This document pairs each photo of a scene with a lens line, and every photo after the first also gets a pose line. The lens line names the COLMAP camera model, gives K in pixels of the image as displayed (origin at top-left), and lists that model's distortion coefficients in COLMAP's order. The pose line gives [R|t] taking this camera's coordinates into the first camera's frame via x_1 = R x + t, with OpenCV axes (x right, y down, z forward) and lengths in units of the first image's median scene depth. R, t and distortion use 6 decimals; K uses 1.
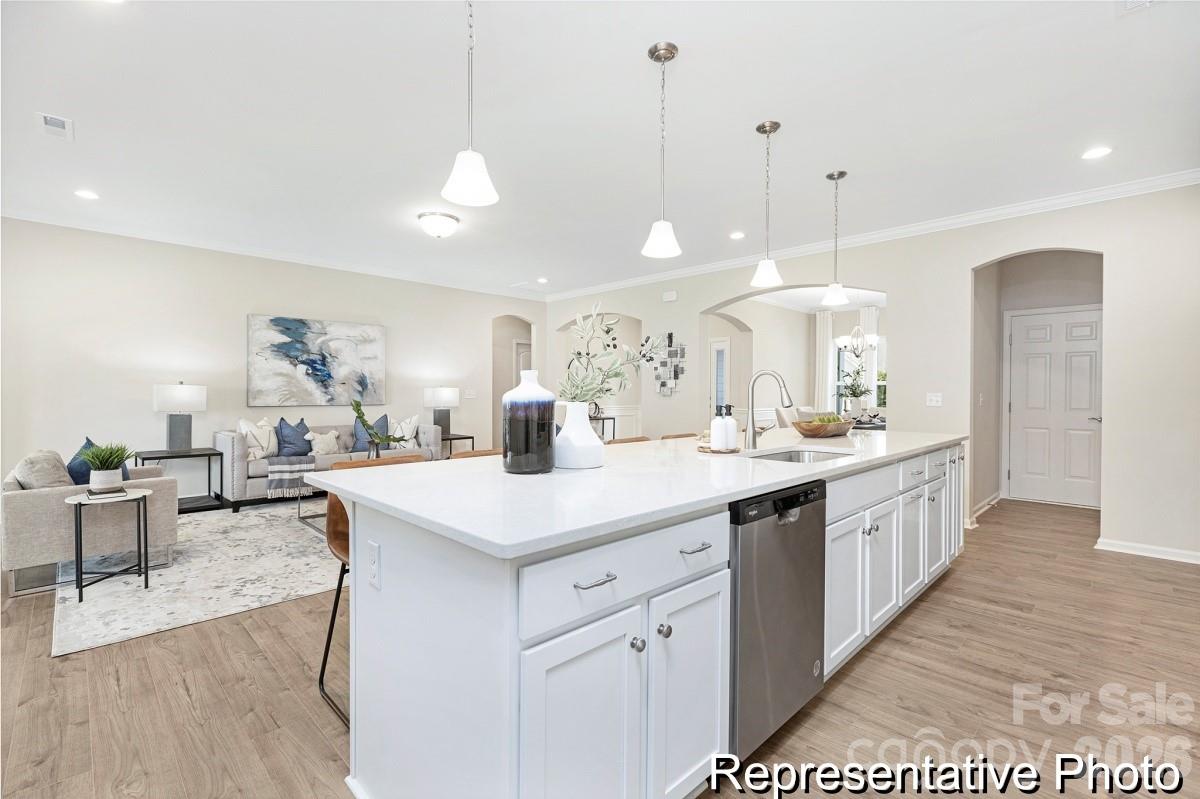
lens RADIAL K [[549.4, 0, 595.7], [0, 549.4, 401.1], [0, 0, 1]] dist [0.002295, 0.000805]
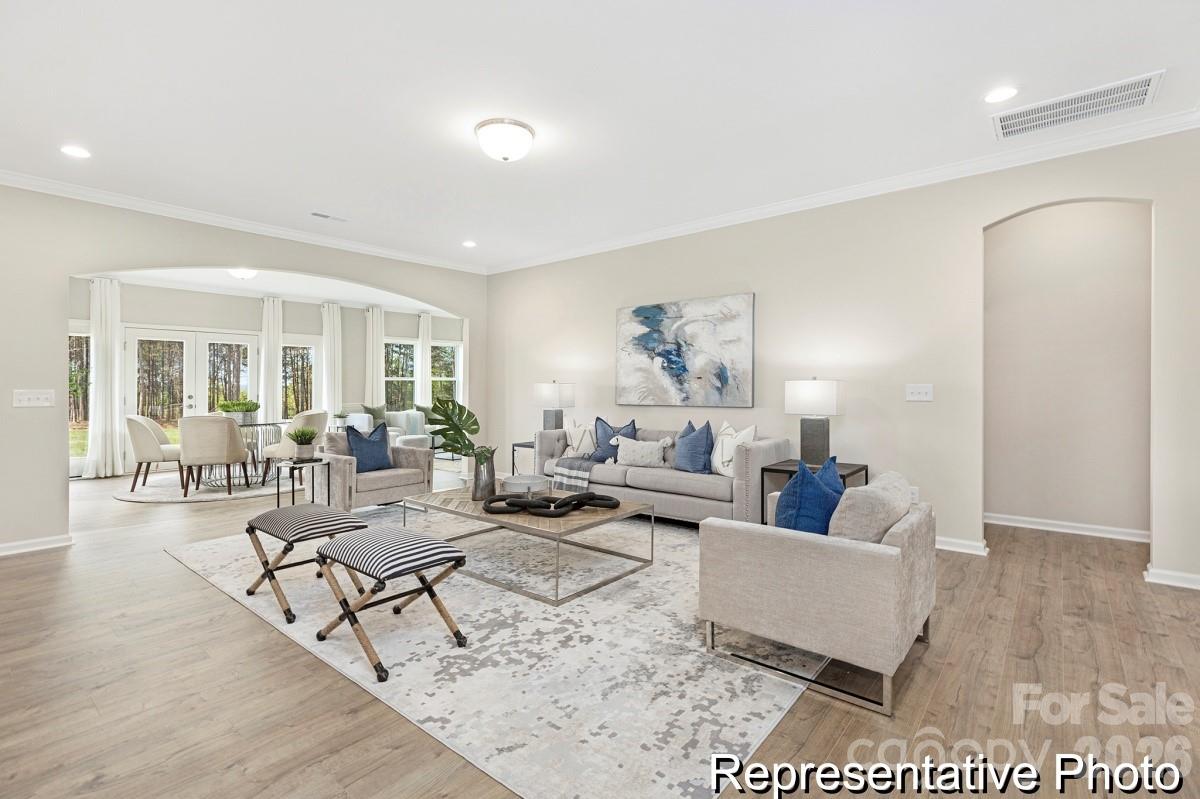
lens RADIAL K [[549.4, 0, 595.7], [0, 549.4, 401.1], [0, 0, 1]] dist [0.002295, 0.000805]
pose [[0.095645, 0.021657, -0.995180, 0.312894], [-0.009090, 0.999741, 0.020882, -0.015062], [0.995374, 0.007049, 0.095817, 0.827662]]
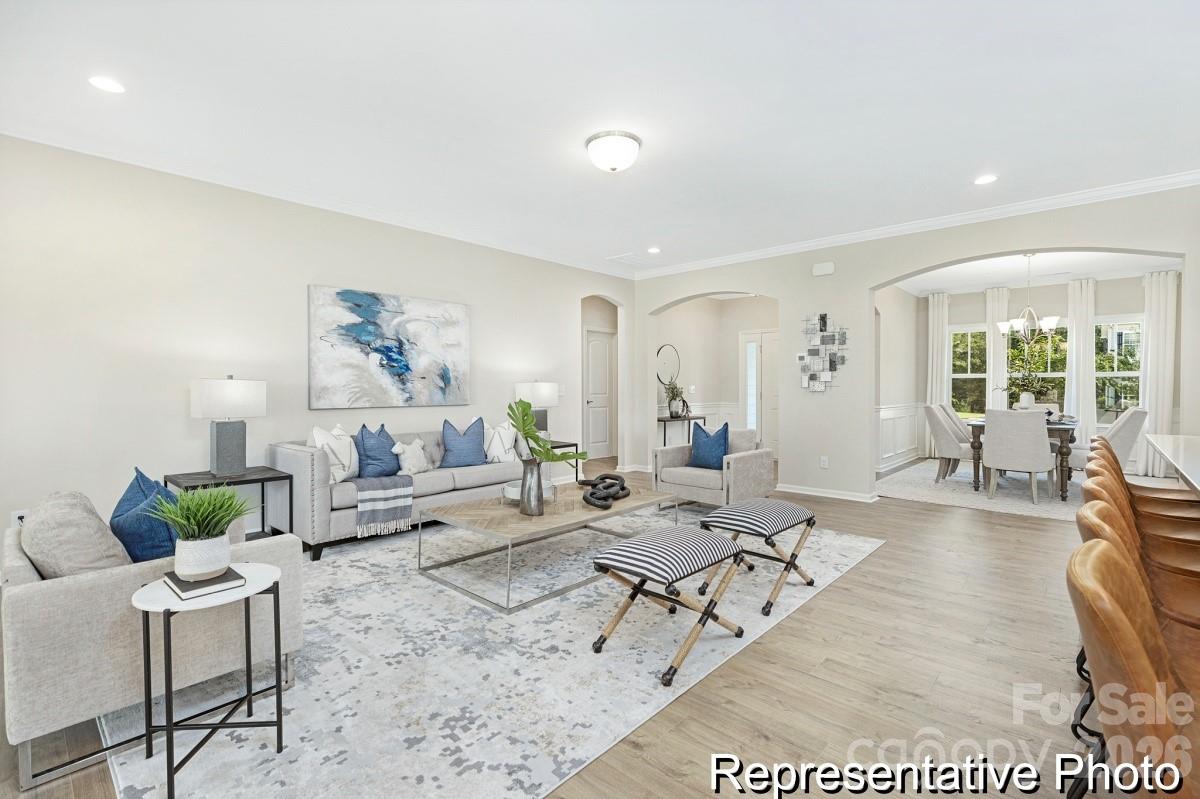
lens RADIAL K [[549.4, 0, 595.7], [0, 549.4, 401.1], [0, 0, 1]] dist [0.002295, 0.000805]
pose [[0.998639, -0.006203, 0.051789, -0.271988], [0.005745, 0.999943, 0.008995, -0.005036], [-0.051842, -0.008685, 0.998618, 0.227221]]
